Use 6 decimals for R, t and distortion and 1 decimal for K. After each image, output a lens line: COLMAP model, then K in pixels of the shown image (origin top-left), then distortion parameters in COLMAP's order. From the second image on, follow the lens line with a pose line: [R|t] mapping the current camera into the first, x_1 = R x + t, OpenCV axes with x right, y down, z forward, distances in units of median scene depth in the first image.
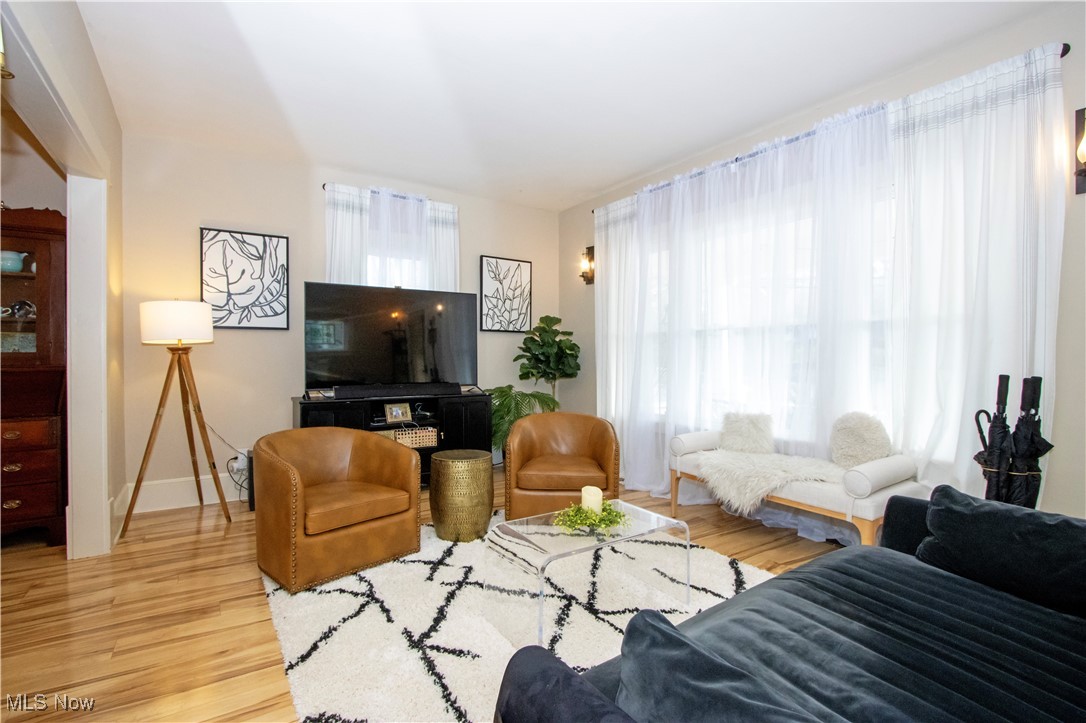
lens RADIAL K [[498.9, 0, 541.5], [0, 498.9, 358.9], [0, 0, 1]] dist [-0.016973, 0.002102]
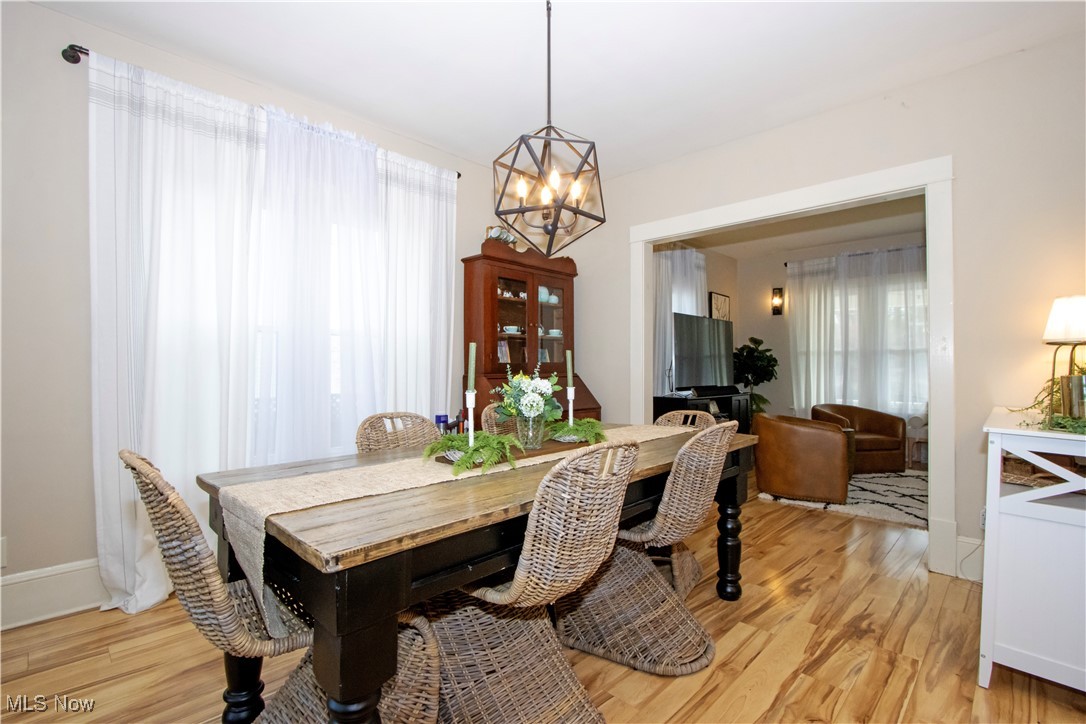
lens RADIAL K [[498.9, 0, 546.0], [0, 498.9, 366.3], [0, 0, 1]] dist [-0.016973, 0.002102]
pose [[0.972890, 0.000731, 0.231268, -1.087120], [0.001416, 0.999957, -0.009118, 0.007757], [-0.231265, 0.009198, 0.972847, -0.248791]]
